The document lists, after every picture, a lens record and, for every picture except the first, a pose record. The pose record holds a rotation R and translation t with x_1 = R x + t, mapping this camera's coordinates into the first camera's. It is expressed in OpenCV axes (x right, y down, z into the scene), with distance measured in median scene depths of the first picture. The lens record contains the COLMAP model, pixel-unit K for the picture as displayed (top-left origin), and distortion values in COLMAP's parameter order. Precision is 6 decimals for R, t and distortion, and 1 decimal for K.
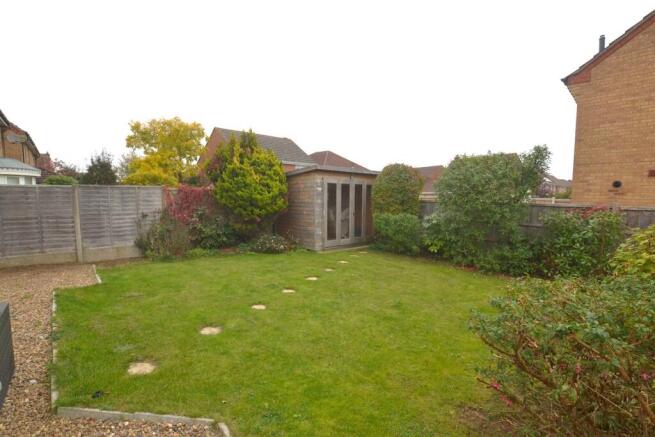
lens RADIAL K [[295.0, 0, 324.5], [0, 295.0, 221.1], [0, 0, 1]] dist [-0.024417, 0.000288]
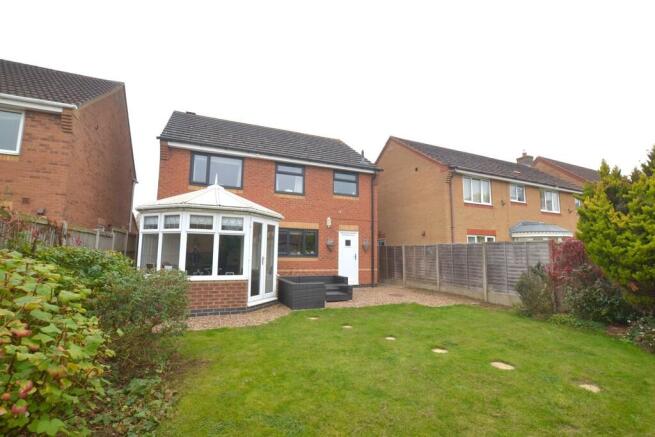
lens RADIAL K [[295.0, 0, 324.5], [0, 295.0, 221.1], [0, 0, 1]] dist [-0.024417, 0.000288]
pose [[-0.276874, -0.110639, -0.954515, 0.648679], [-0.109222, 0.990535, -0.083132, -0.027347], [0.954679, 0.081237, -0.286338, 0.675807]]
